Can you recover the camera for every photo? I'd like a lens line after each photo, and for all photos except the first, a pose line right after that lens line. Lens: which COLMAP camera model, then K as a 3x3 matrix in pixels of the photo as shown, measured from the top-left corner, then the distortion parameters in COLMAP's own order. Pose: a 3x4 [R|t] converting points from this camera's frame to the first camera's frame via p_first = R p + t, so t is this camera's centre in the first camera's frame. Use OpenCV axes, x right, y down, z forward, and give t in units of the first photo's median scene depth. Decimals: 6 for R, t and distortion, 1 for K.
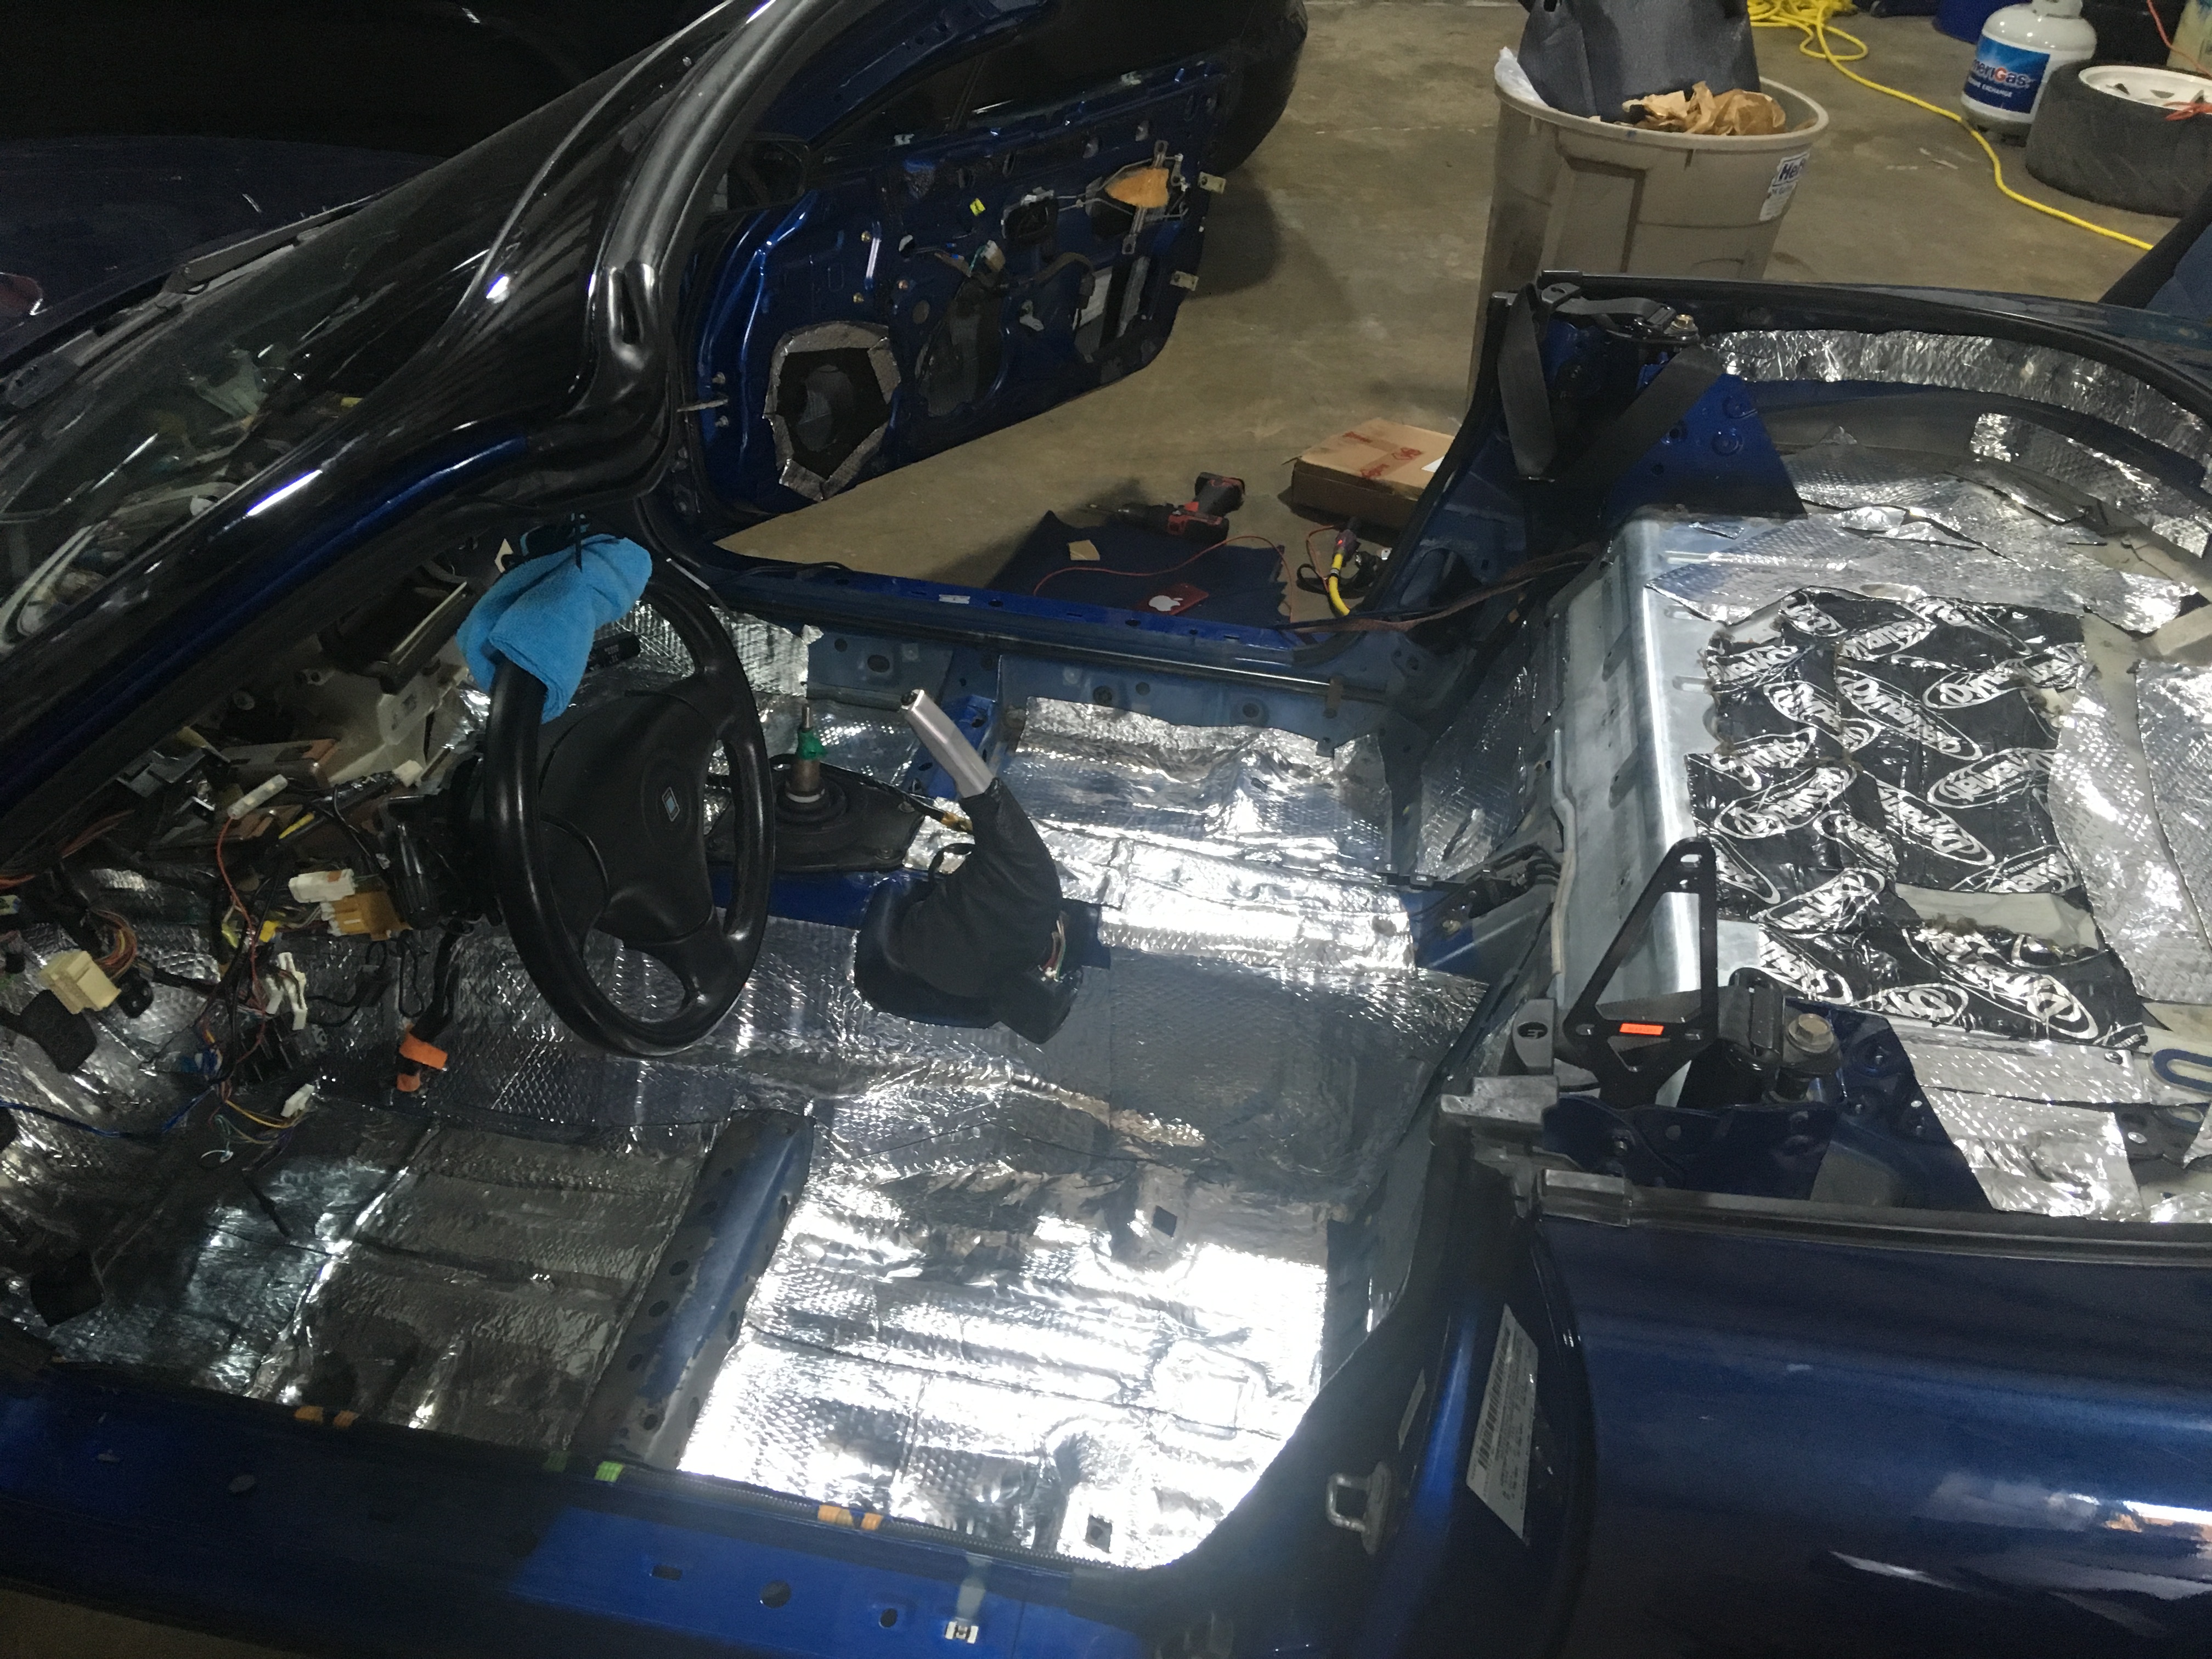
lens RADIAL K [[1830.0, 0, 1106.0], [0, 1830.0, 829.5], [0, 0, 1]] dist [0.104581, -0.154219]
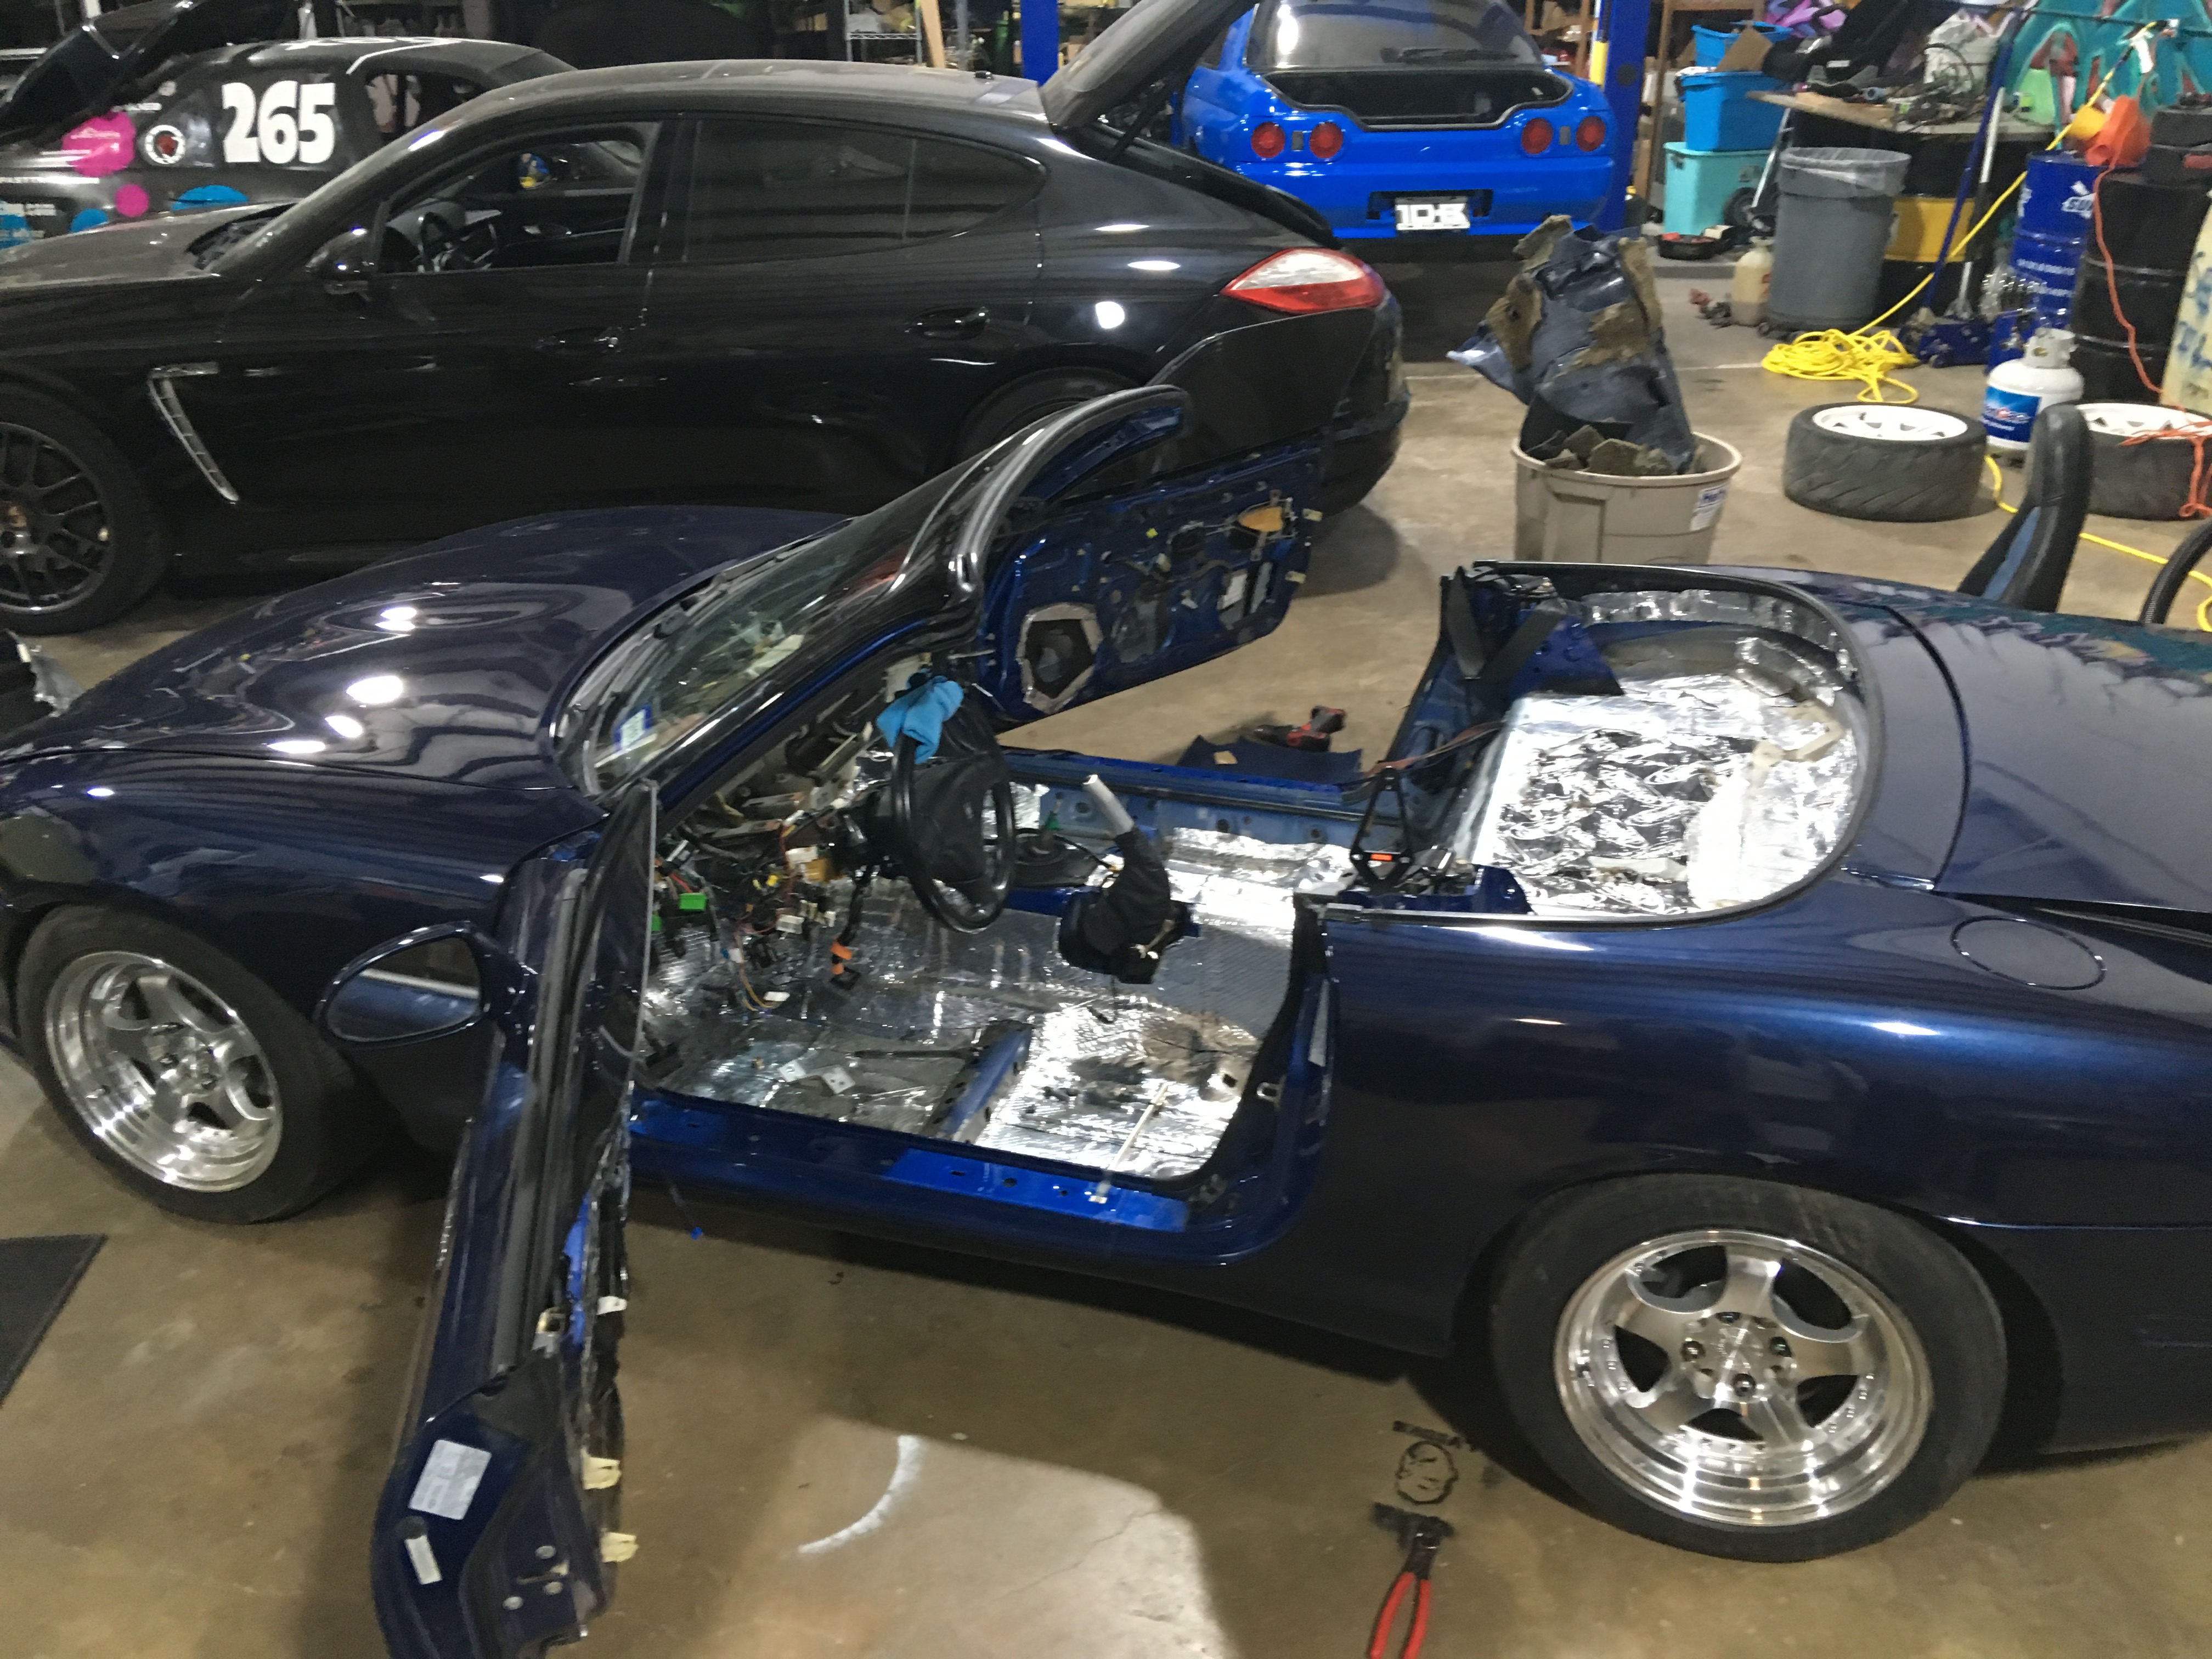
lens RADIAL K [[1830.0, 0, 1106.0], [0, 1830.0, 829.5], [0, 0, 1]] dist [0.104581, -0.154219]
pose [[0.991572, -0.002899, -0.129524, 0.103046], [-0.018875, 0.985851, -0.166561, 0.194458], [0.128174, 0.167602, 0.977487, -0.551803]]
